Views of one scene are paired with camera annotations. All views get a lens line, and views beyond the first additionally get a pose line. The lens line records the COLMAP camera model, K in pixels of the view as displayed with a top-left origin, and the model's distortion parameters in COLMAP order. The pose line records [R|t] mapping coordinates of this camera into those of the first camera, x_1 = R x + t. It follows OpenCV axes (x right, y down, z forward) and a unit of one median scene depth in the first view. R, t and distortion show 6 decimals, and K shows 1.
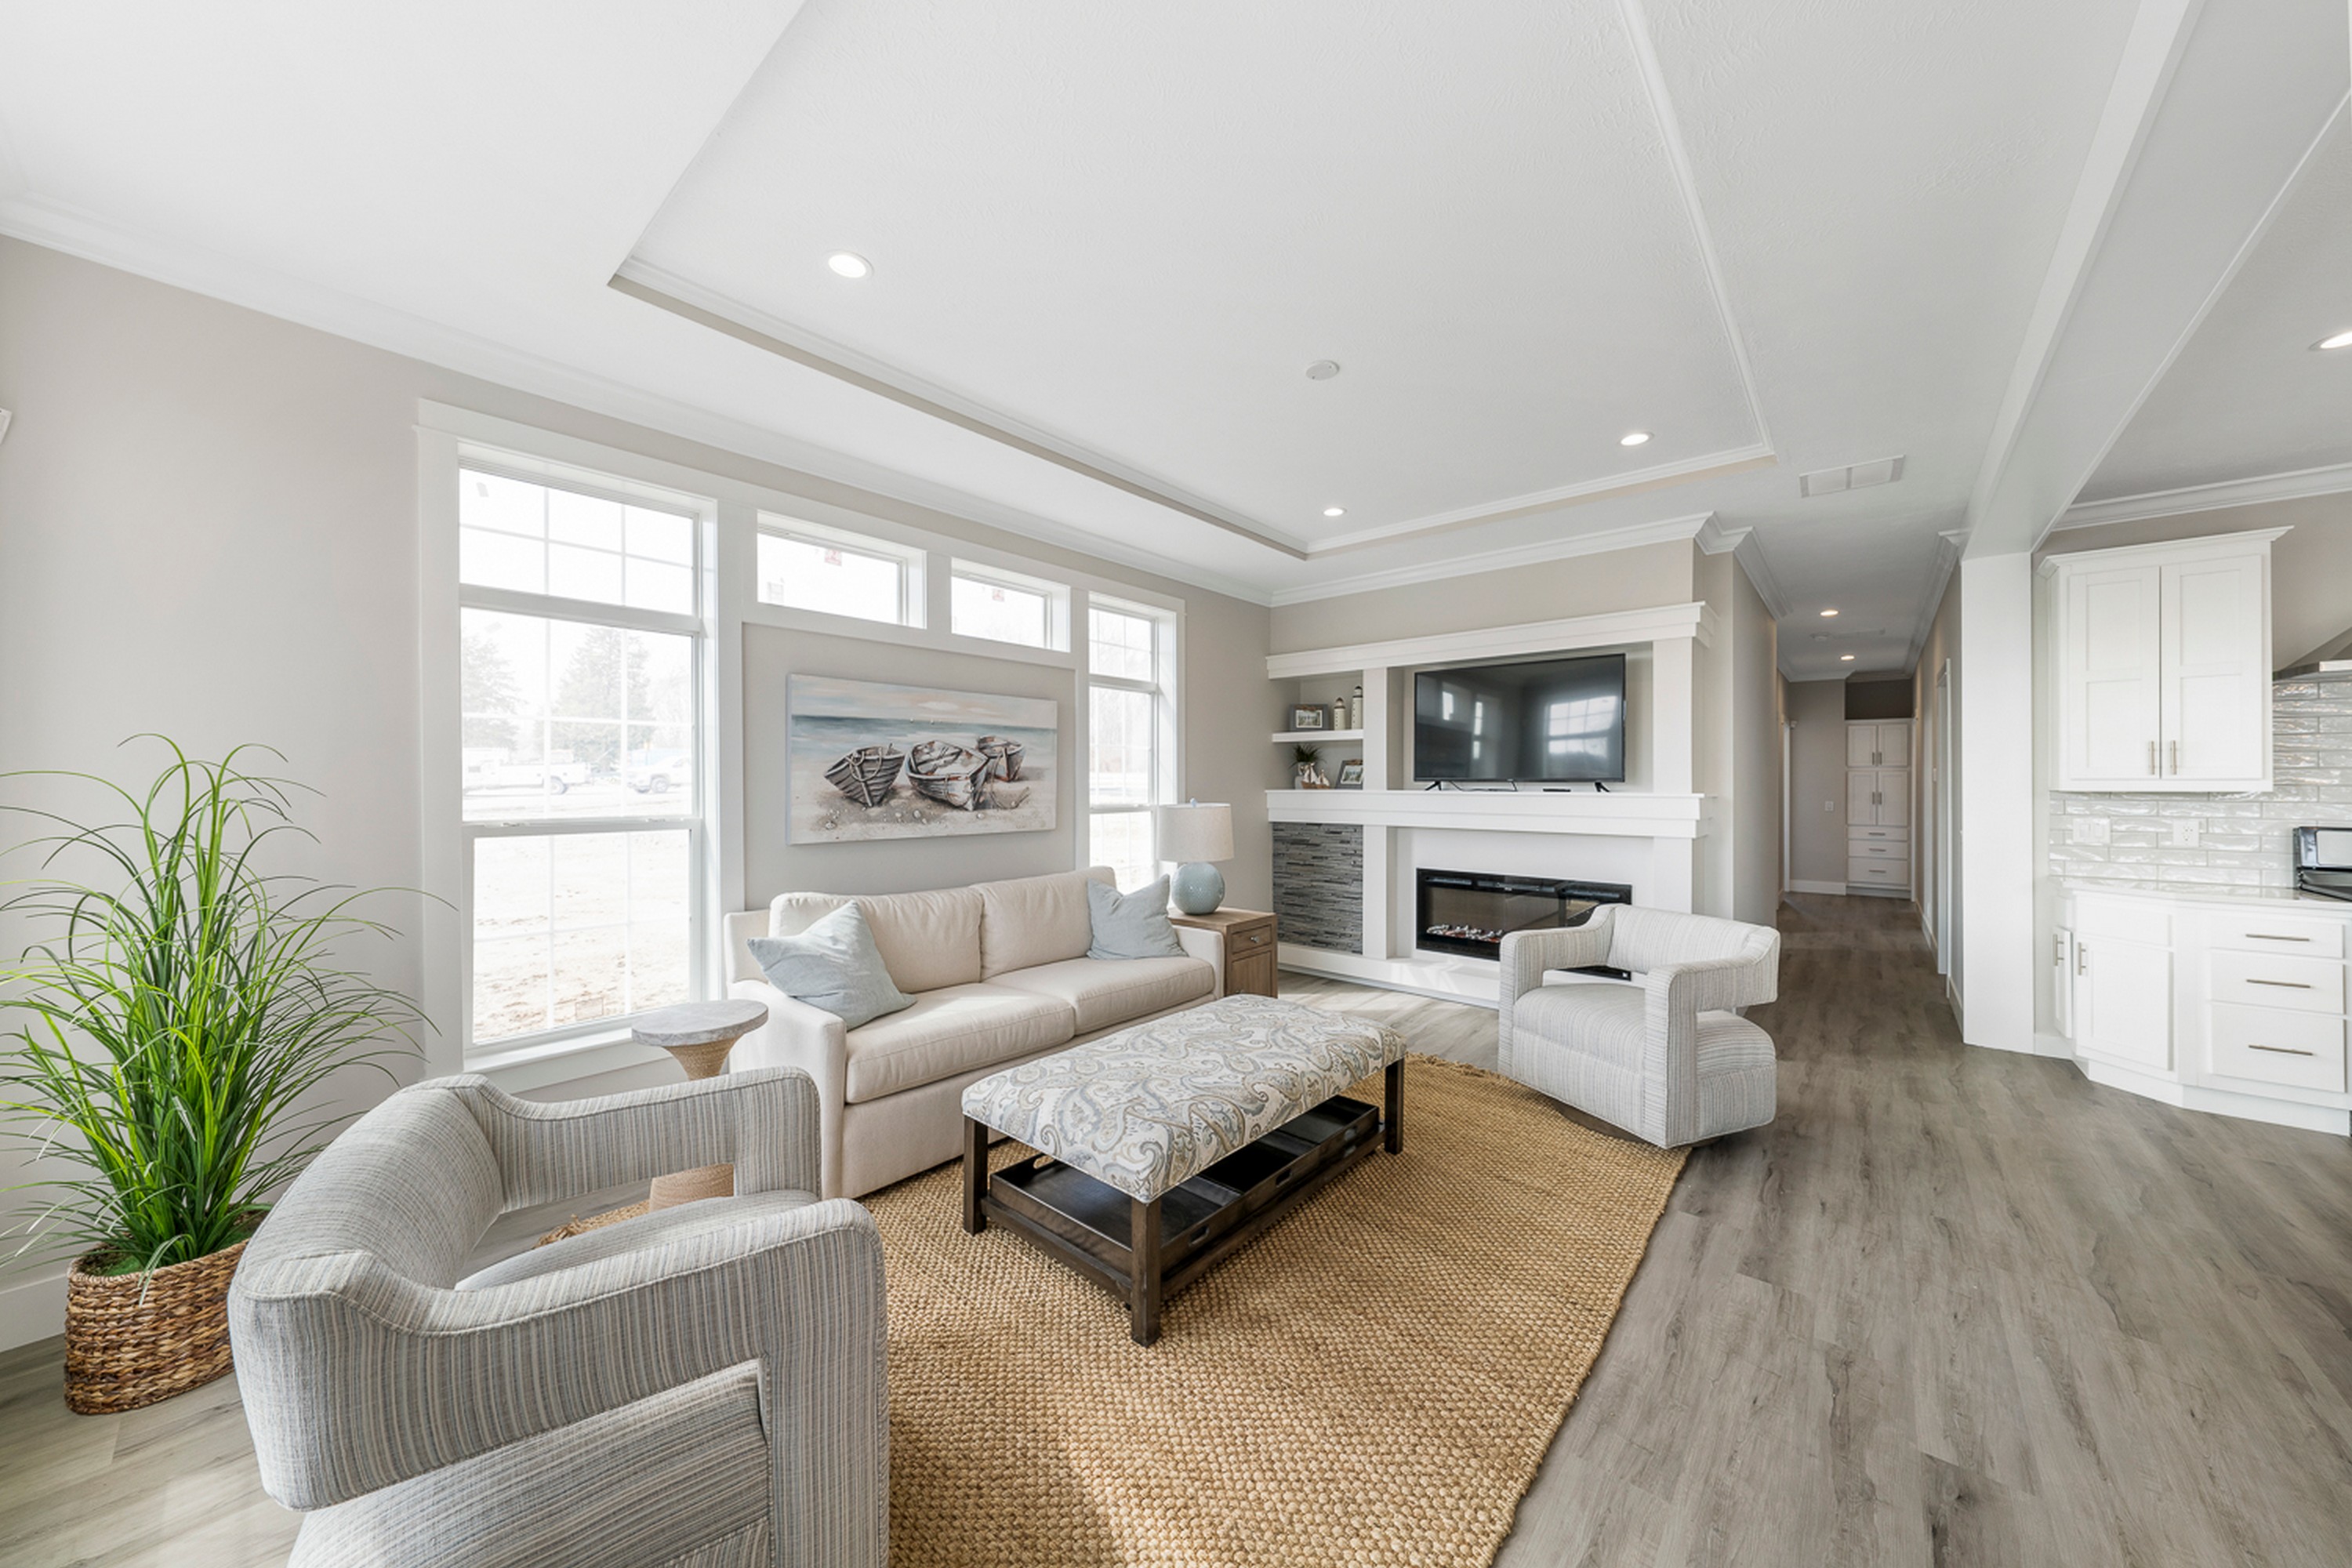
lens RADIAL K [[801.9, 0, 1185.0], [0, 801.9, 785.2], [0, 0, 1]] dist [-0.000954, -0.000071]
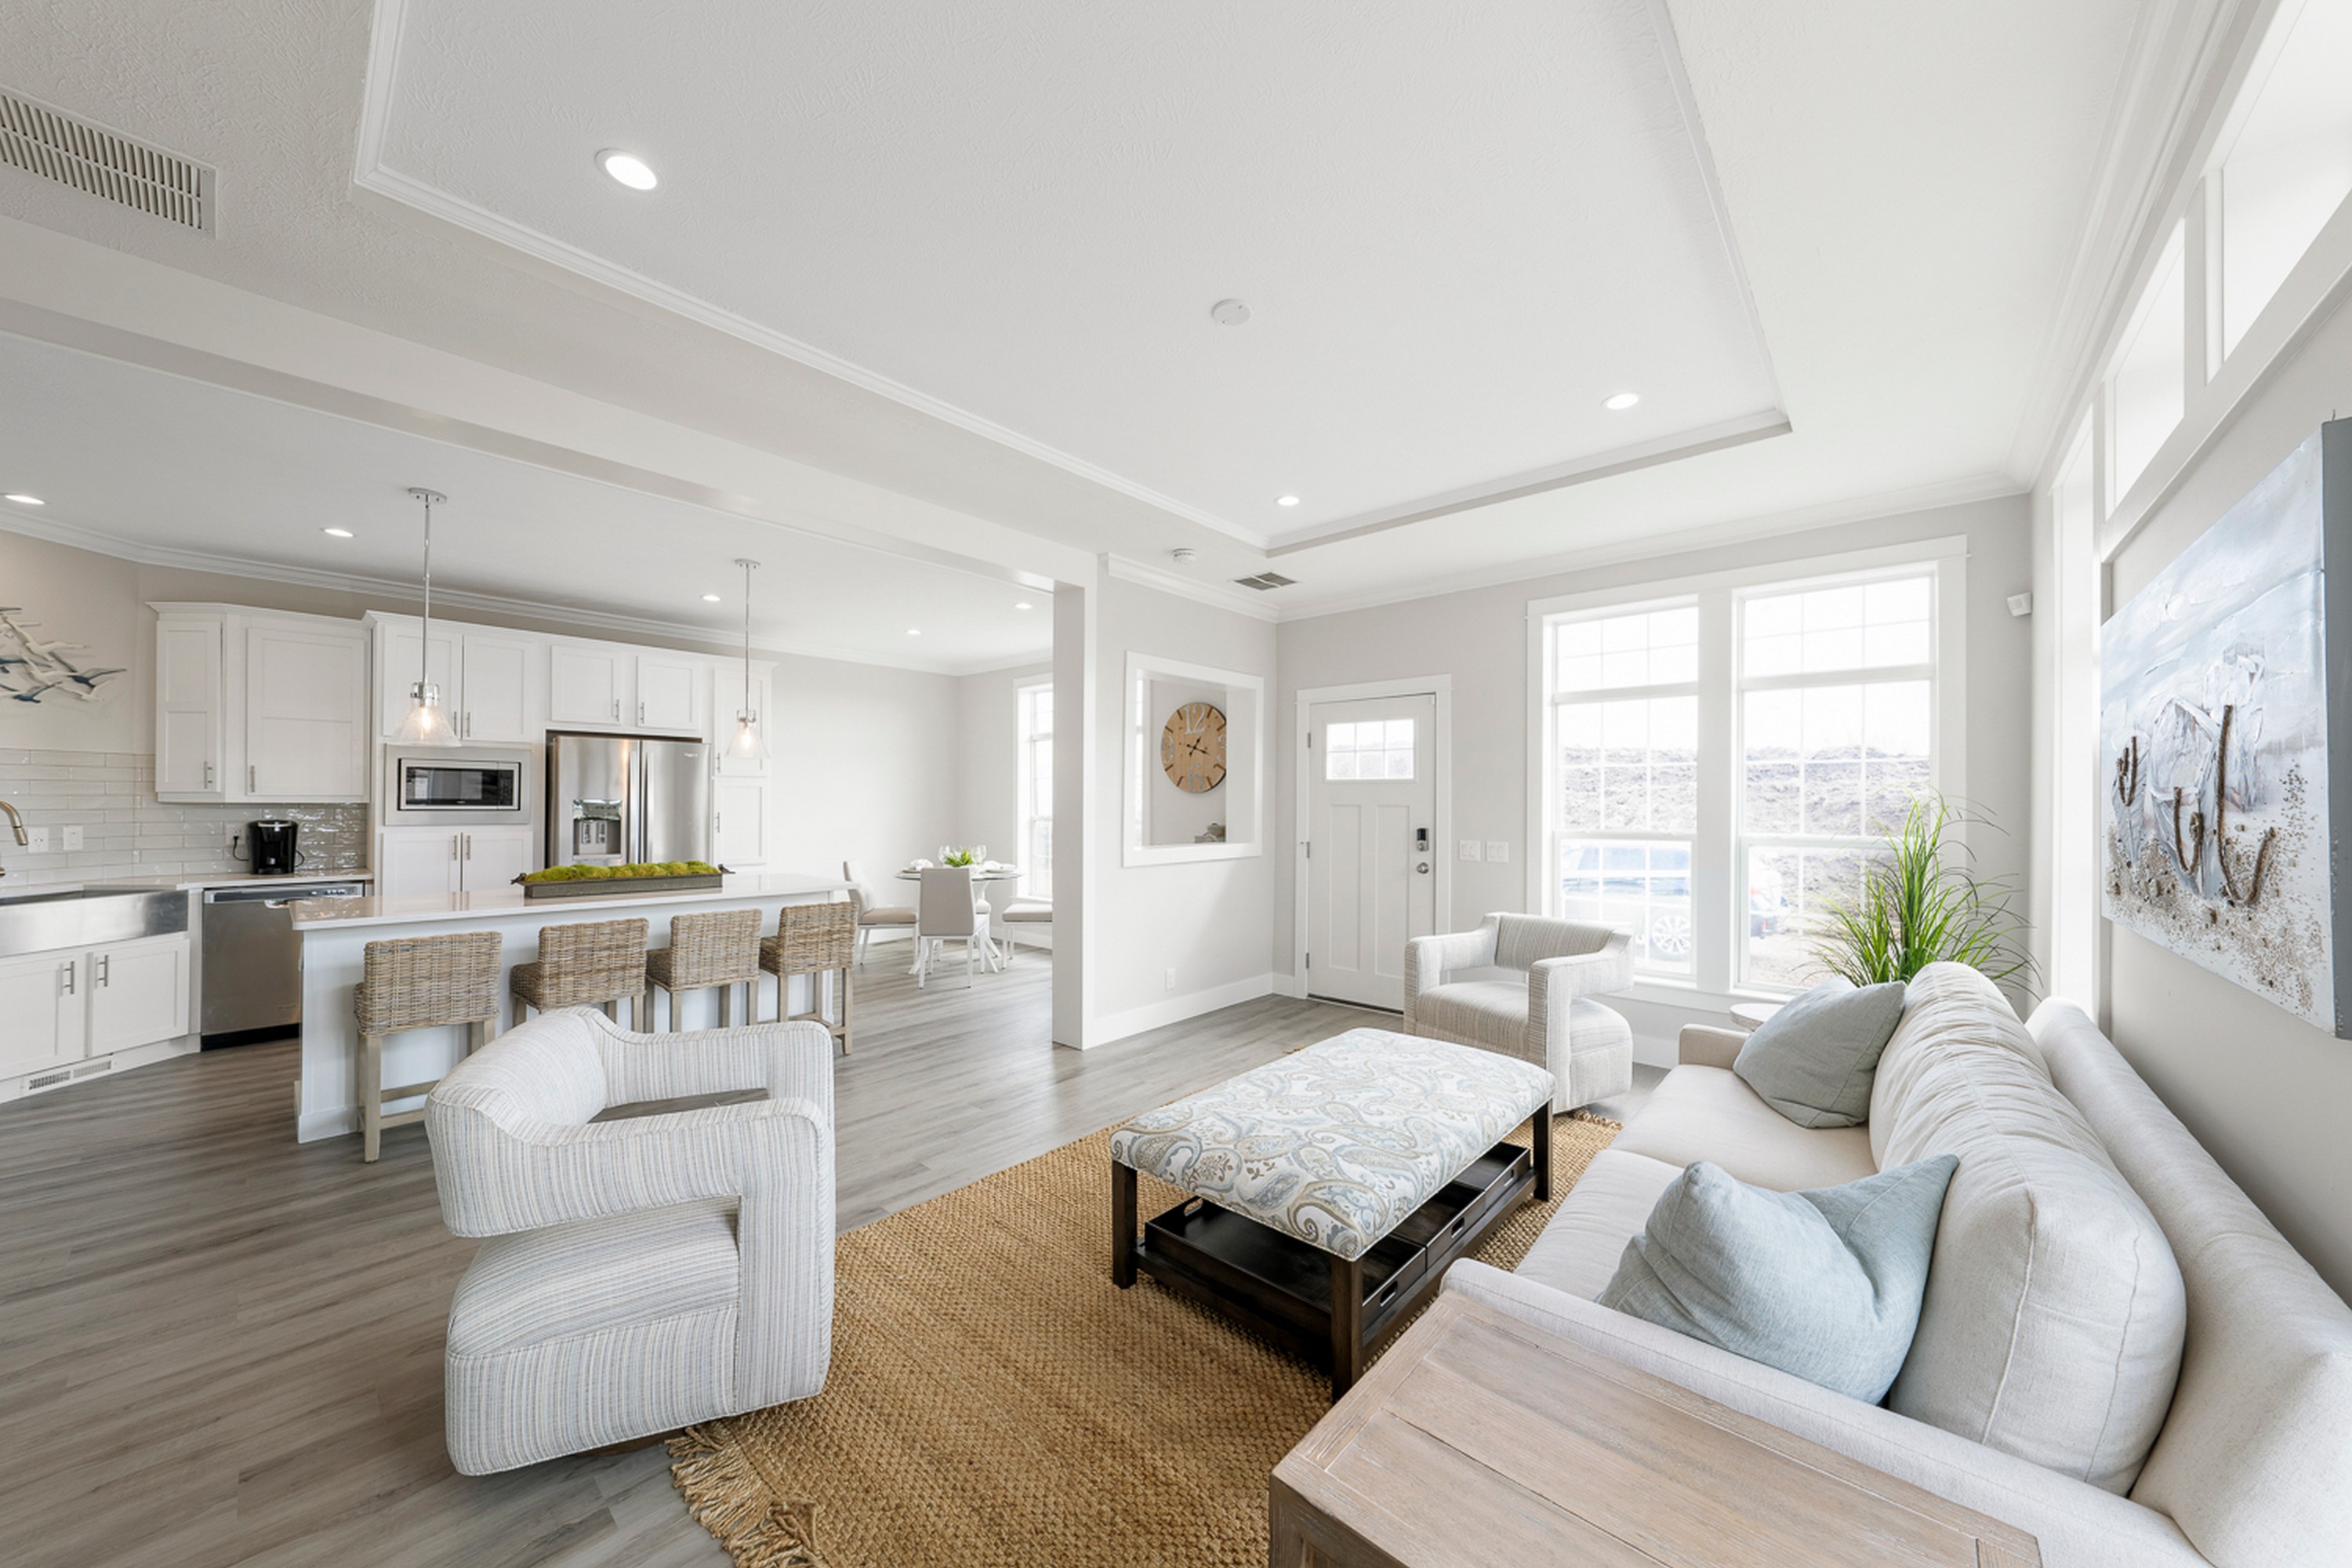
lens RADIAL K [[806.6, 0, 1171.2], [0, 806.6, 802.6], [0, 0, 1]] dist [-0.000635, -0.000112]
pose [[-0.999706, -0.008735, 0.022611, 0.166367], [-0.008670, 0.999958, 0.002939, -0.005196], [-0.022636, 0.002742, -0.999740, 1.452858]]
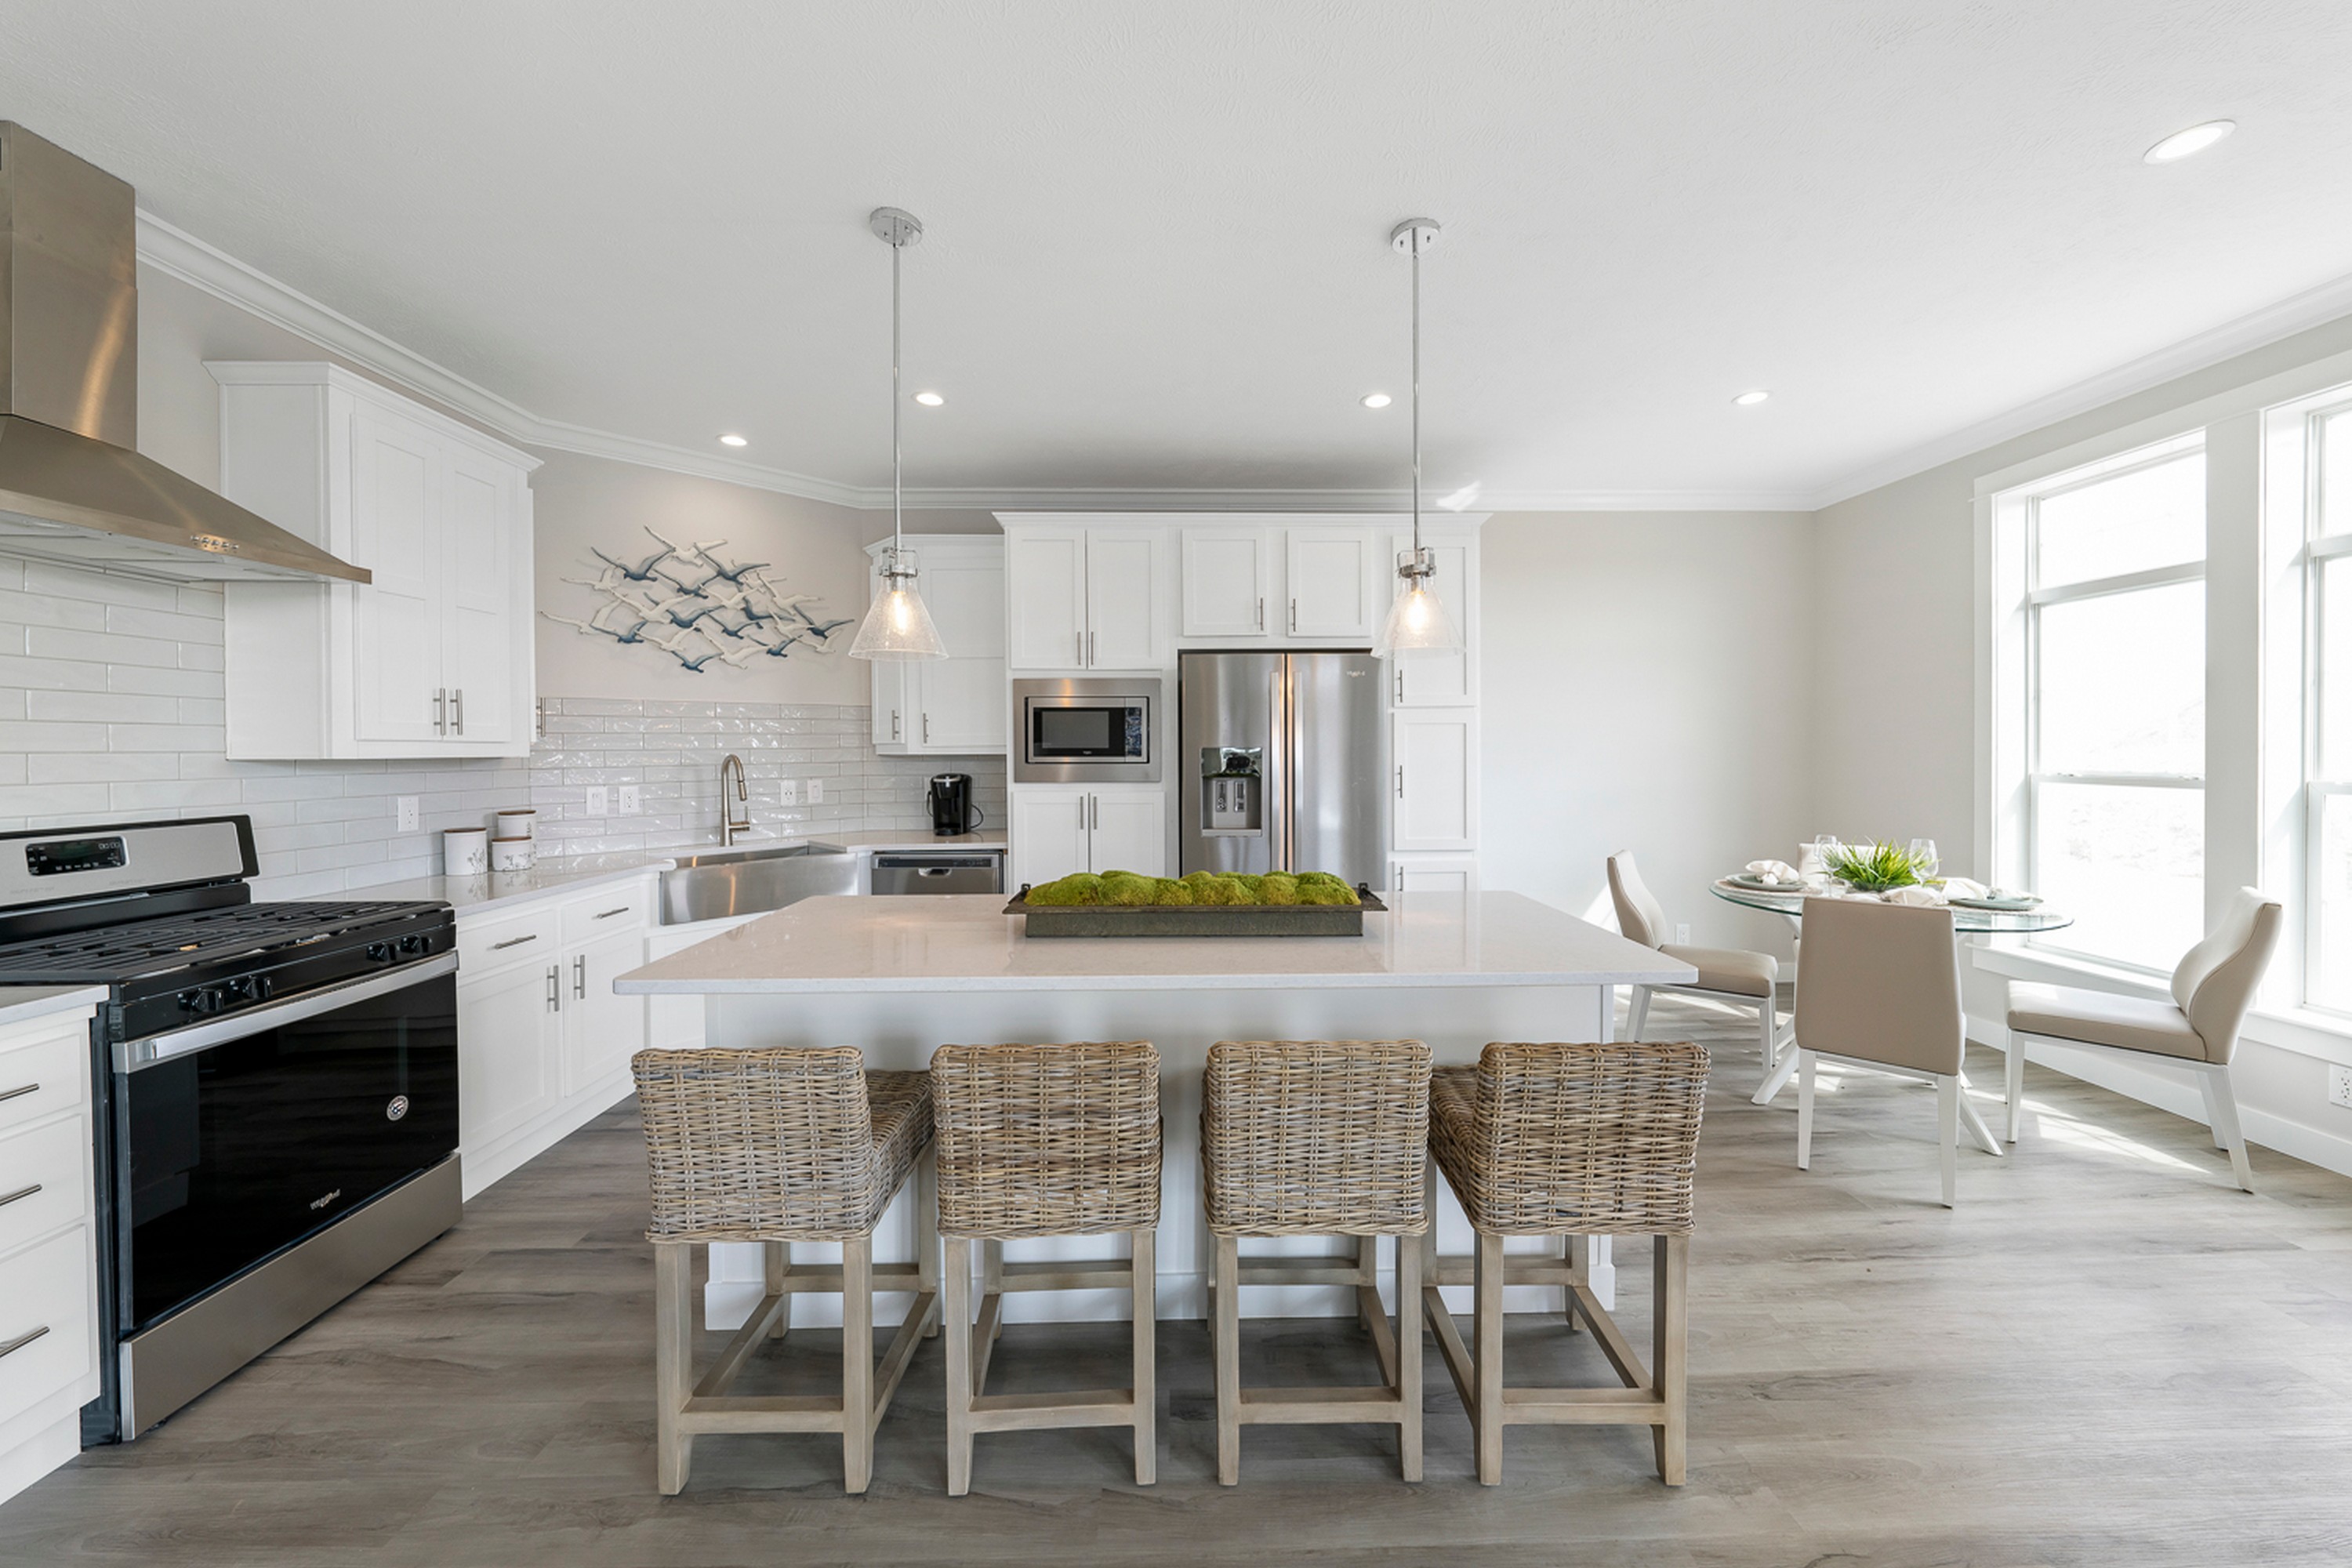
lens RADIAL K [[829.9, 0, 1191.7], [0, 829.9, 757.9], [0, 0, 1]] dist [-0.001081, -0.000062]
pose [[-0.670069, -0.006700, 0.742269, 0.530929], [0.005976, 0.999878, 0.014419, 0.001379], [-0.742275, 0.014097, -0.669947, 0.712387]]
